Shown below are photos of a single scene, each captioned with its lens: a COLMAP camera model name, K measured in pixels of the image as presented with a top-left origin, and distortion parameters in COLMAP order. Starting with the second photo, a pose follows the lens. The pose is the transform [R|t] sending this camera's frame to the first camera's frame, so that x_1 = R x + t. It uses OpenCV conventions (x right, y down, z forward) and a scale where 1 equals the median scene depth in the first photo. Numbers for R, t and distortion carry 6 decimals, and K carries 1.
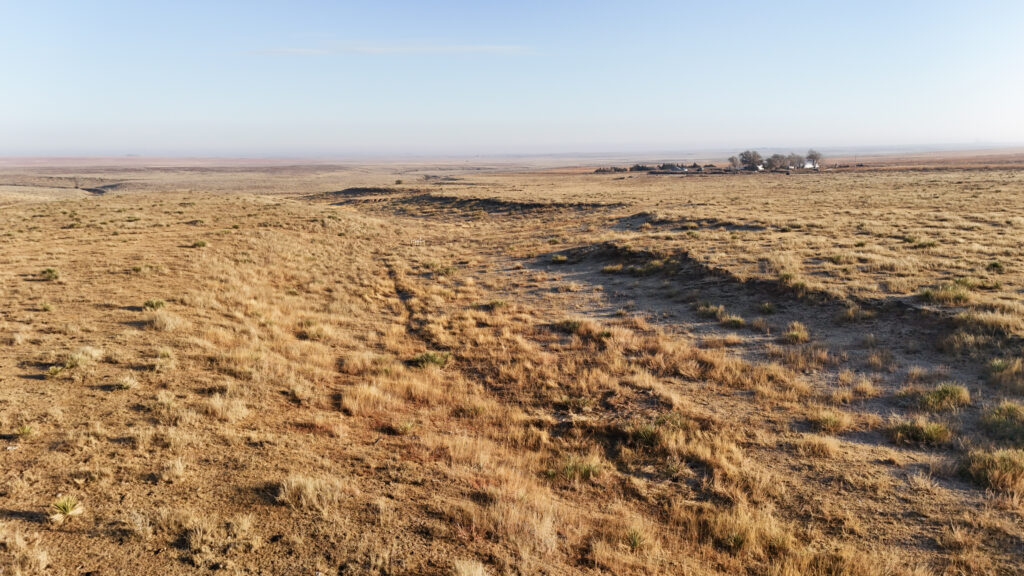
lens RADIAL K [[773.8, 0, 512.0], [0, 773.8, 288.0], [0, 0, 1]] dist [0.152844, -0.167109]
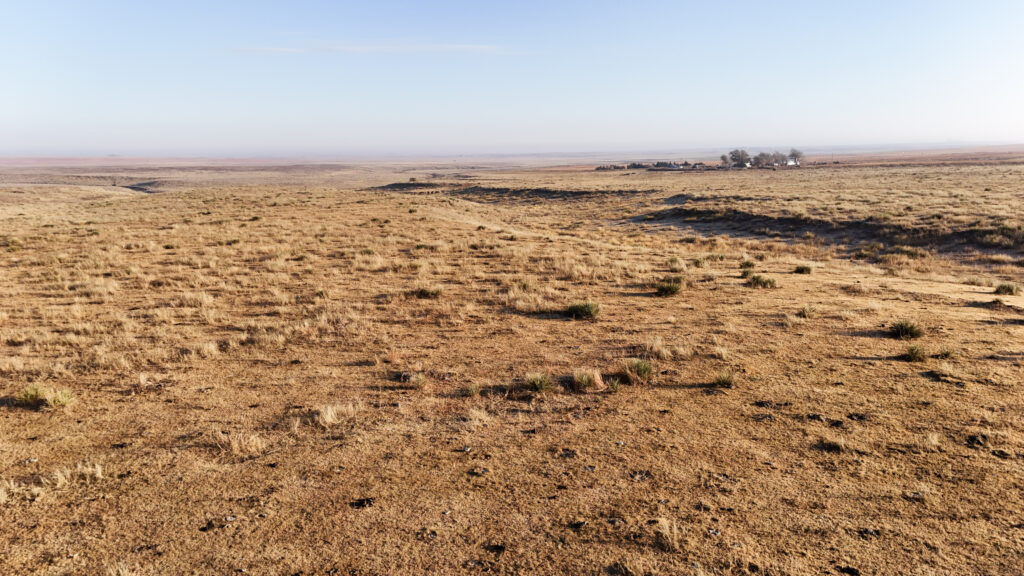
lens RADIAL K [[773.8, 0, 512.0], [0, 773.8, 288.0], [0, 0, 1]] dist [0.152844, -0.167109]
pose [[0.999680, -0.005881, 0.024611, -0.119102], [0.005874, 0.999983, 0.000385, 0.048090], [-0.024613, -0.000240, 0.999697, -0.266839]]
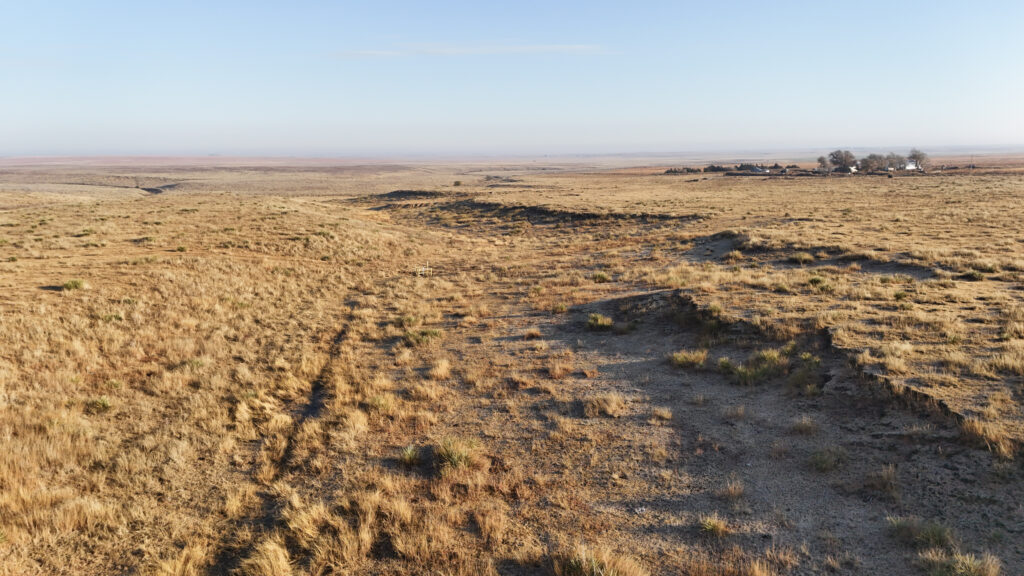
lens RADIAL K [[773.8, 0, 512.0], [0, 773.8, 288.0], [0, 0, 1]] dist [0.152844, -0.167109]
pose [[0.996199, 0.017355, -0.085361, 0.020204], [-0.017329, 0.999849, 0.001050, -0.029875], [0.085366, 0.000433, 0.996350, 0.173463]]
